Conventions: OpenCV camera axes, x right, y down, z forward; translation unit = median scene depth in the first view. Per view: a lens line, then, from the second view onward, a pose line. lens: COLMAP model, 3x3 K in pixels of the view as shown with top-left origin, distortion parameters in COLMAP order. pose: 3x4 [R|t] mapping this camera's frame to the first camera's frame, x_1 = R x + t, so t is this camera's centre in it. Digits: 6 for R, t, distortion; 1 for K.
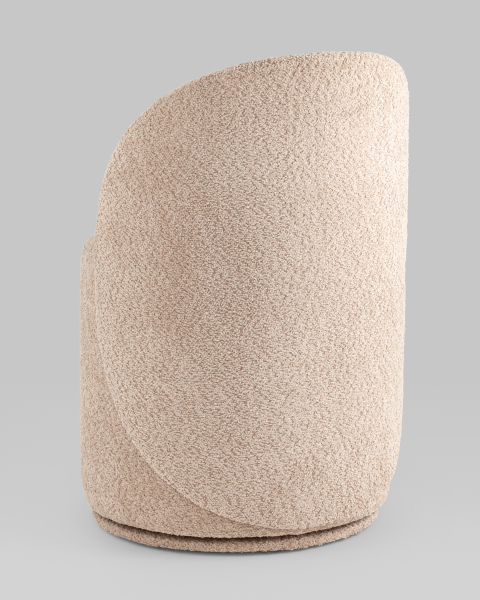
lens RADIAL K [[2205.3, 0, 240.0], [0, 2205.3, 300.0], [0, 0, 1]] dist [0.522374, -0.573617]
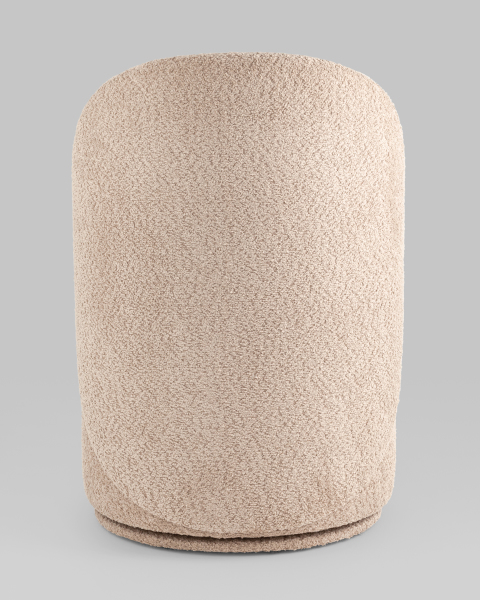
lens RADIAL K [[2205.3, 0, 240.0], [0, 2205.3, 300.0], [0, 0, 1]] dist [0.522374, -0.573617]
pose [[0.857787, 0.094710, -0.505205, 0.537757], [-0.092806, 0.995262, 0.029006, -0.030558], [0.505558, 0.022005, 0.862512, 0.151280]]
